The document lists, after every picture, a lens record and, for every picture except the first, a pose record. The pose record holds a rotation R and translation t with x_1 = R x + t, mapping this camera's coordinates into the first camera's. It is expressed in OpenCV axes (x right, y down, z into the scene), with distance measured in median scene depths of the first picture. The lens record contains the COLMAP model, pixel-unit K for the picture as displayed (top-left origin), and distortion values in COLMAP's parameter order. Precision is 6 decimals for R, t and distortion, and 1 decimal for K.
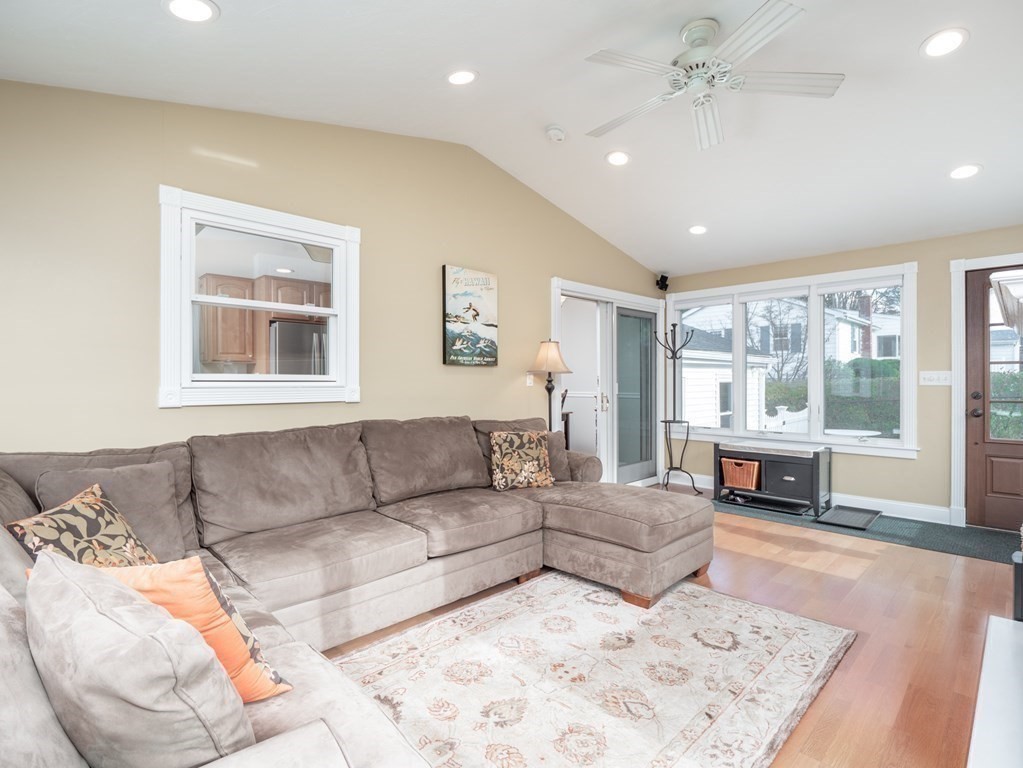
lens RADIAL K [[503.2, 0, 518.8], [0, 503.2, 382.6], [0, 0, 1]] dist [-0.011621, -0.002350]
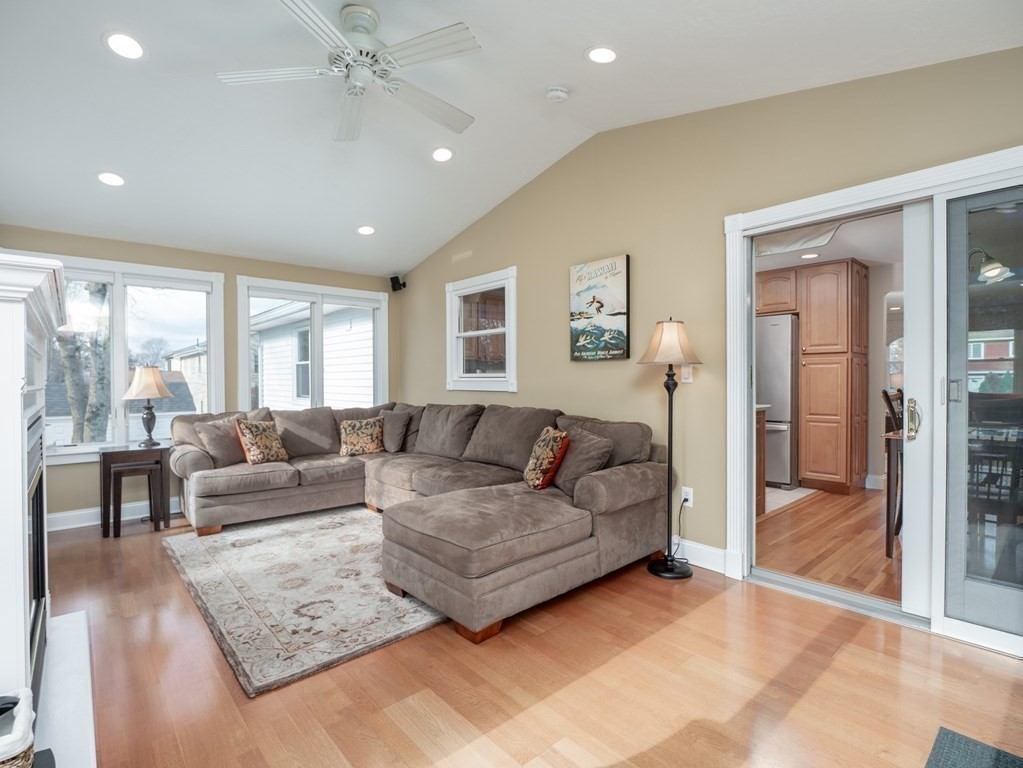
lens RADIAL K [[503.2, 0, 511.6], [0, 503.2, 383.9], [0, 0, 1]] dist [-0.011621, -0.002350]
pose [[-0.058657, 0.008880, -0.998239, 0.884520], [-0.000881, 0.999960, 0.008947, 0.002721], [0.998278, 0.001404, -0.058647, 0.899431]]
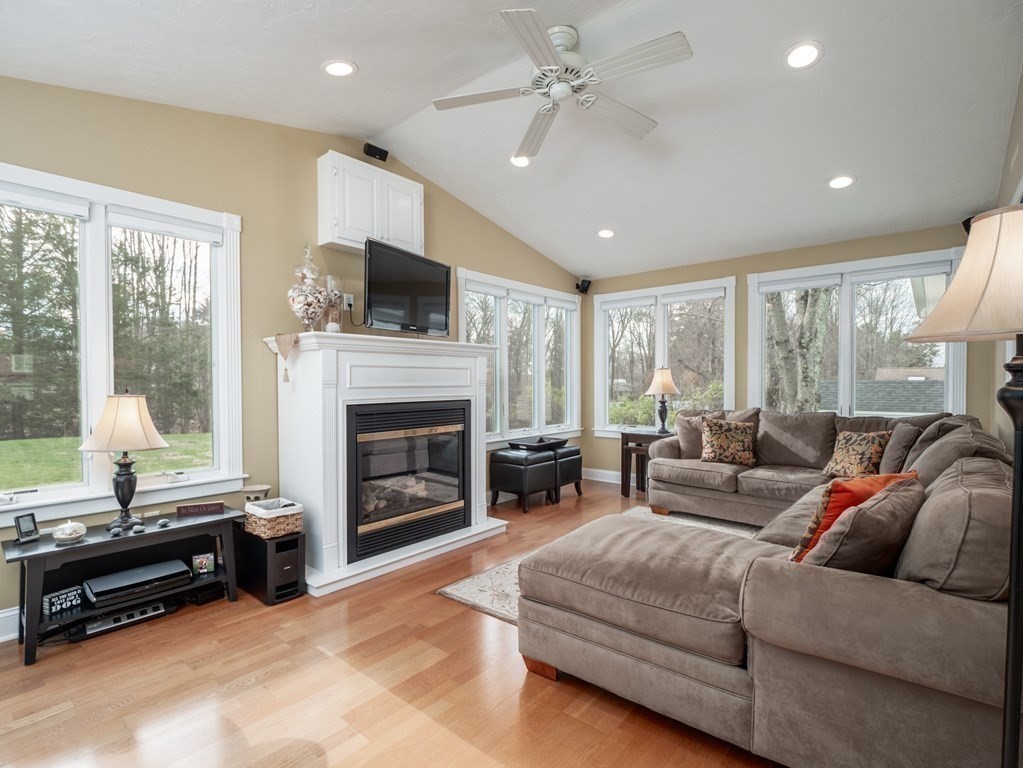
lens RADIAL K [[503.2, 0, 505.1], [0, 503.2, 383.2], [0, 0, 1]] dist [-0.011621, -0.002350]
pose [[-0.997682, 0.005489, -0.067823, 0.360702], [0.004778, 0.999932, 0.010651, -0.001189], [0.067877, 0.010302, -0.997641, 1.357654]]
